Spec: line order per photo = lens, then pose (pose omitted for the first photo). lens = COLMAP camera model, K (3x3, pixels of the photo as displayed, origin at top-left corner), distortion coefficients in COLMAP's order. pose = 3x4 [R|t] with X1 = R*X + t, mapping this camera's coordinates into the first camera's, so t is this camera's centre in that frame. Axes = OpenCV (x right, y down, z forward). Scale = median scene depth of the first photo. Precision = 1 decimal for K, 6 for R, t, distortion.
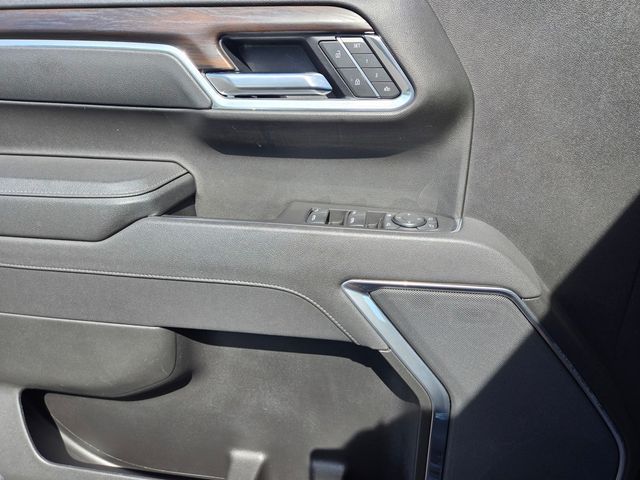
lens RADIAL K [[429.2, 0, 323.6], [0, 429.2, 230.3], [0, 0, 1]] dist [0.066971, -0.076897]
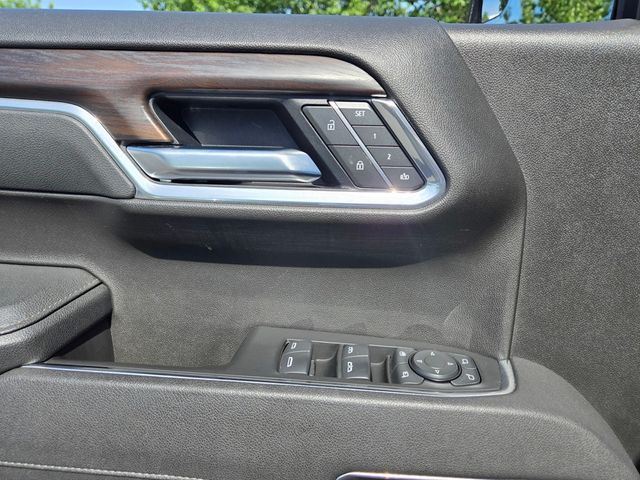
lens RADIAL K [[429.2, 0, 323.6], [0, 429.2, 230.3], [0, 0, 1]] dist [0.066971, -0.076897]
pose [[0.996190, 0.004982, 0.087064, -0.032348], [0.006410, 0.991483, -0.130075, -0.150519], [-0.086971, 0.130138, 0.987674, 0.346271]]
